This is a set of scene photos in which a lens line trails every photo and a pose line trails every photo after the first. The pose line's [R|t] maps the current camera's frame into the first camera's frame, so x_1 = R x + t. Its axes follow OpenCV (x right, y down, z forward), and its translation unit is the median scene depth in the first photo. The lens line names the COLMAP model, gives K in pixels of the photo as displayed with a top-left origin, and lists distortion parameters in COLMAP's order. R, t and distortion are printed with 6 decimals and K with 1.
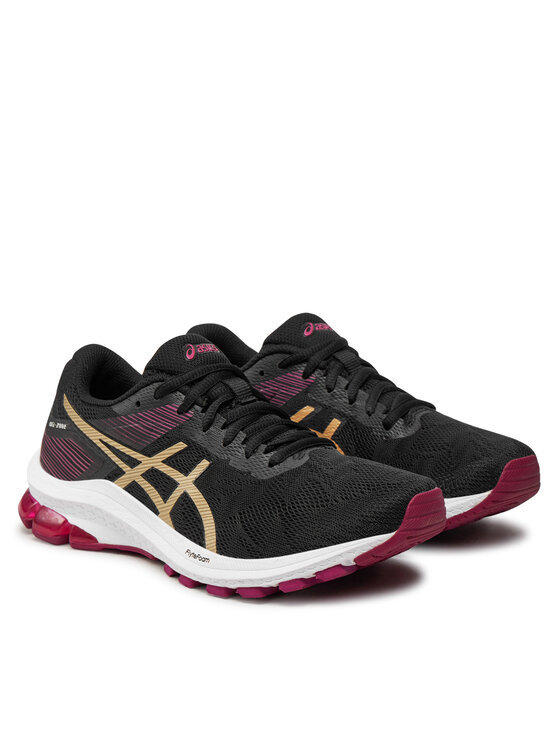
lens RADIAL K [[2197.0, 0, 280.0], [0, 2197.0, 373.0], [0, 0, 1]] dist [-0.011031, 0.295031]
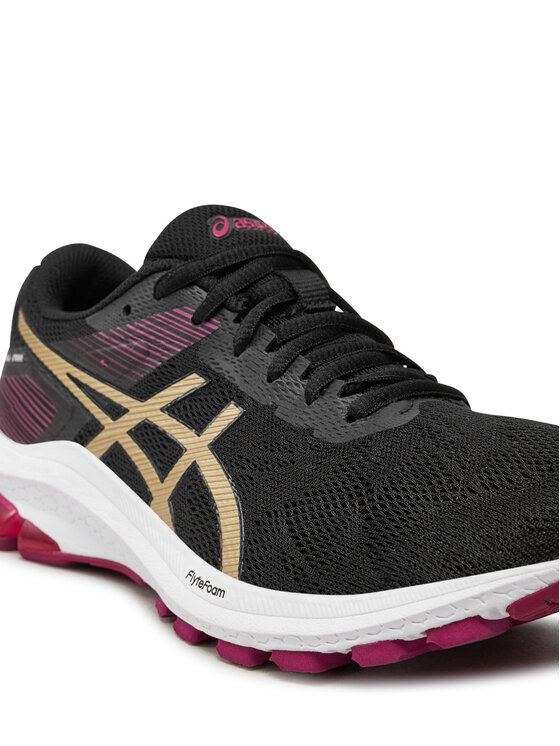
lens RADIAL K [[1198.1, 0, 280.0], [0, 1198.1, 373.0], [0, 0, 1]] dist [-0.011691, -0.040042]
pose [[0.985232, 0.024638, -0.169443, 0.027310], [-0.039900, 0.995386, -0.087264, 0.056632], [0.166511, 0.092737, 0.981669, 0.706756]]
